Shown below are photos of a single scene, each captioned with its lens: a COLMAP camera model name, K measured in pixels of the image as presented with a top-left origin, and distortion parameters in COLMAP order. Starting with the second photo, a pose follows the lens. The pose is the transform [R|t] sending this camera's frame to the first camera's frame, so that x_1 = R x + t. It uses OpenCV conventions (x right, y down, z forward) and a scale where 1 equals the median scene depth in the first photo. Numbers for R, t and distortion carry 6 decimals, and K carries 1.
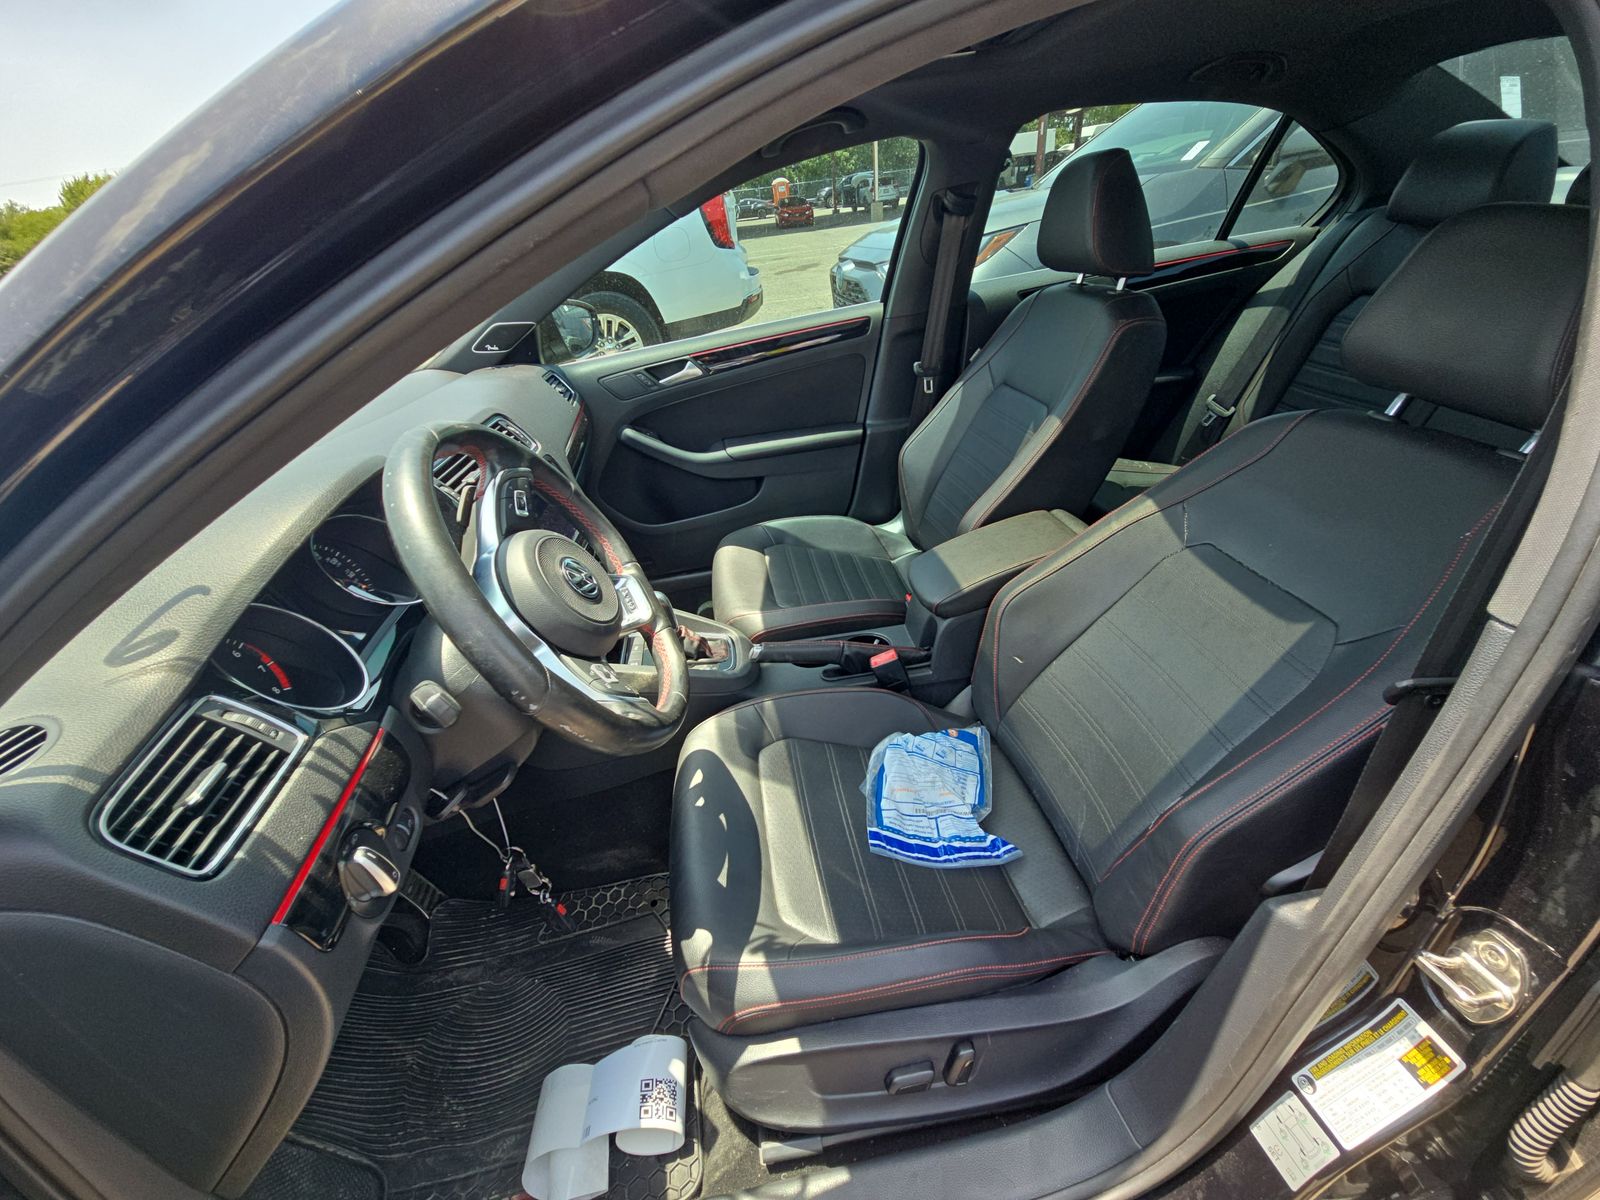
lens RADIAL K [[683.8, 0, 800.0], [0, 683.8, 600.0], [0, 0, 1]] dist [-0.000872, -0.000106]
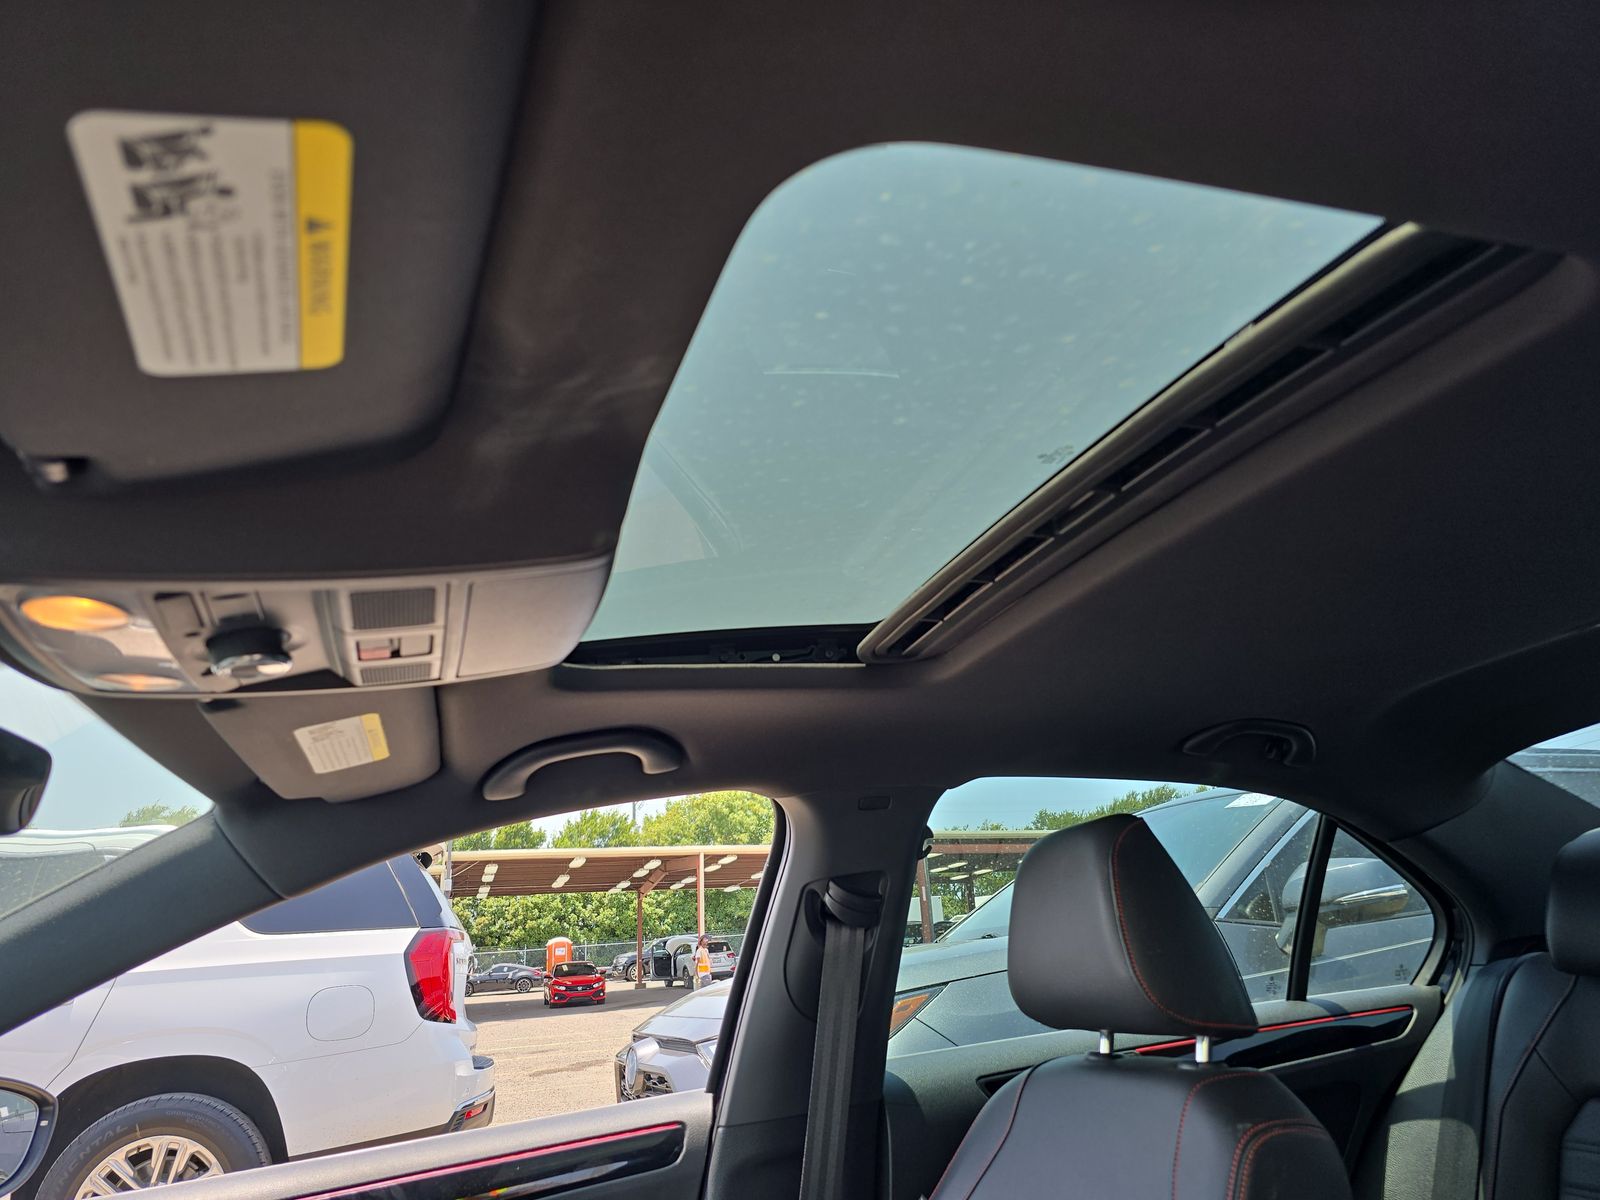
lens RADIAL K [[1060.1, 0, 800.0], [0, 1060.1, 600.0], [0, 0, 1]] dist [0.044246, -0.042501]
pose [[0.982814, 0.095552, 0.157946, 0.030446], [0.060162, 0.643106, -0.763410, -0.080825], [-0.174521, 0.759792, 0.626305, 0.253170]]
